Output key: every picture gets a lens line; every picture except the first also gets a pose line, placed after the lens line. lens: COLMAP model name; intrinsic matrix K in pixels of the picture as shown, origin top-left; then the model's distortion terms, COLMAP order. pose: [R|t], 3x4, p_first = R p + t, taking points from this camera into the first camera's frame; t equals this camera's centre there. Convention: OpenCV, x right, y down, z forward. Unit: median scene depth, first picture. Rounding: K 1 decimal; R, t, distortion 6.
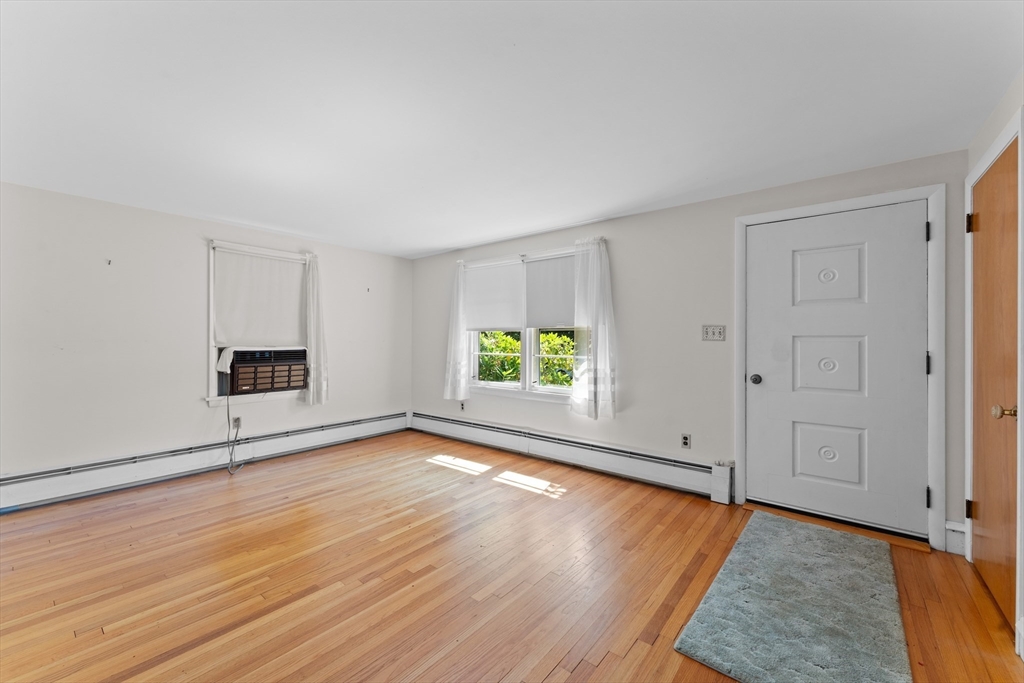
lens RADIAL K [[415.0, 0, 510.9], [0, 415.0, 341.2], [0, 0, 1]] dist [-0.000459, 0.000566]
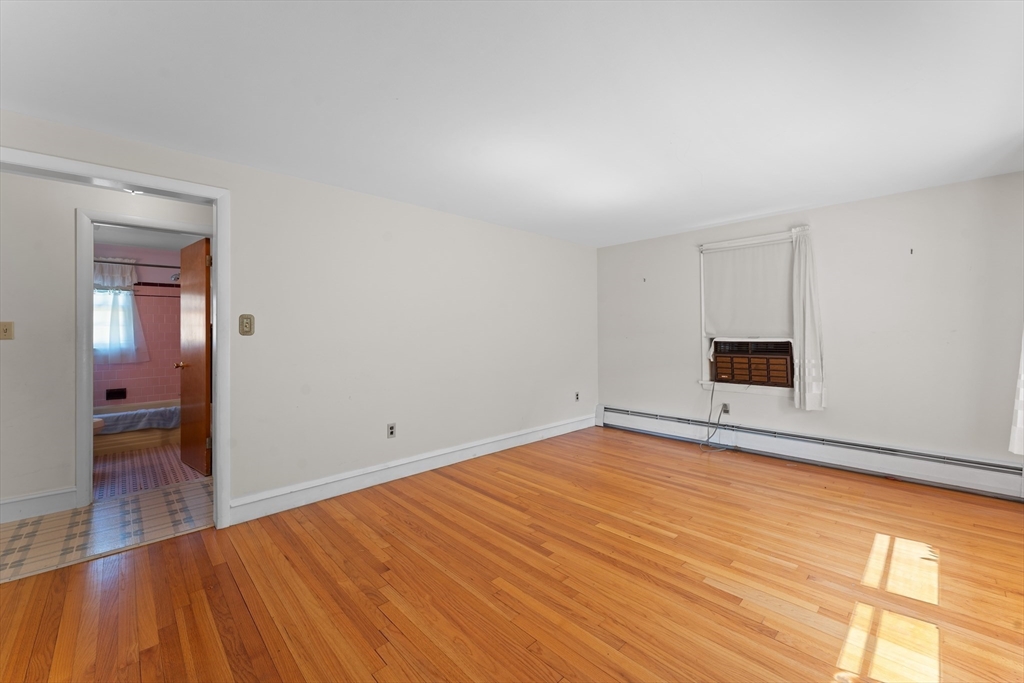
lens RADIAL K [[415.0, 0, 508.8], [0, 415.0, 333.4], [0, 0, 1]] dist [-0.000459, 0.000566]
pose [[-0.137147, -0.001036, -0.990550, 0.565728], [0.003420, 0.999993, -0.001519, 0.003214], [0.990545, -0.003596, -0.137143, 0.708444]]
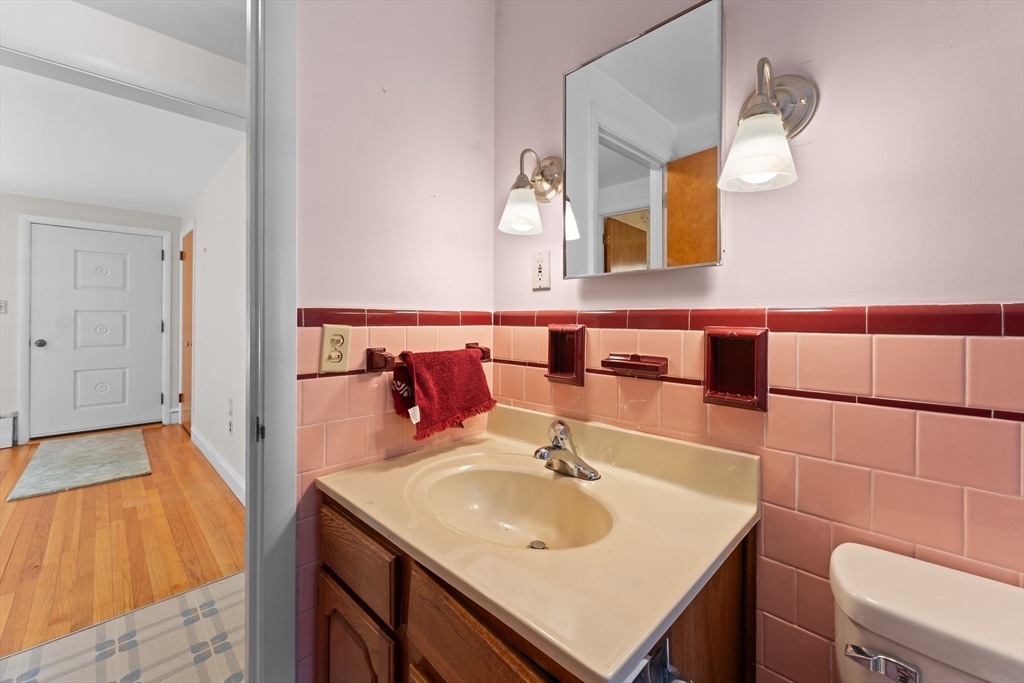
lens RADIAL K [[415.0, 0, 505.0], [0, 415.0, 316.0], [0, 0, 1]] dist [-0.000459, 0.000566]
pose [[0.120003, 0.004609, 0.992763, -0.515442], [-0.000170, 0.999989, -0.004622, 0.012102], [-0.992773, 0.000386, 0.120003, -0.587584]]
